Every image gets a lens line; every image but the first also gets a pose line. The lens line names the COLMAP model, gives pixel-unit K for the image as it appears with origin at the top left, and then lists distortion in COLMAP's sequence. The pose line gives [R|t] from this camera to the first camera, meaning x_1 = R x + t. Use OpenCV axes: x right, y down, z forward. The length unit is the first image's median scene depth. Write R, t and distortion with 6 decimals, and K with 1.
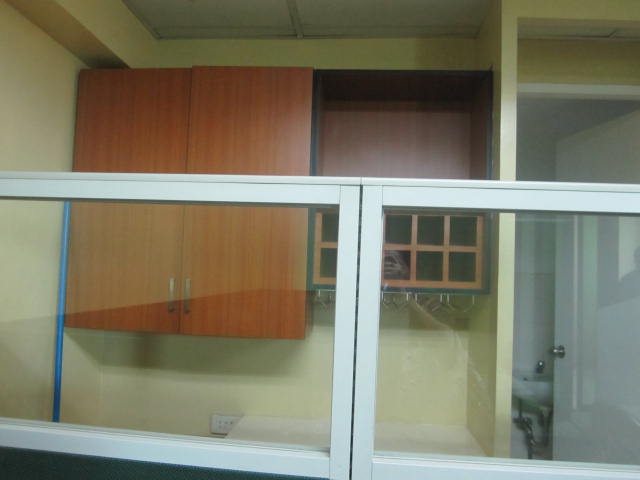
lens RADIAL K [[525.4, 0, 320.0], [0, 525.4, 240.0], [0, 0, 1]] dist [-0.000847, 0.000574]
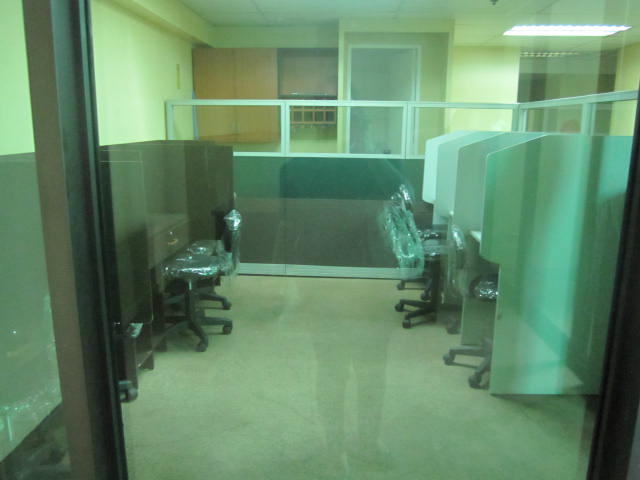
lens RADIAL K [[525.4, 0, 320.0], [0, 525.4, 240.0], [0, 0, 1]] dist [-0.000847, 0.000574]
pose [[0.998866, -0.040455, 0.025082, 0.129132], [0.032756, 0.966524, 0.254476, -0.048991], [-0.034537, -0.253366, 0.966754, -2.405973]]
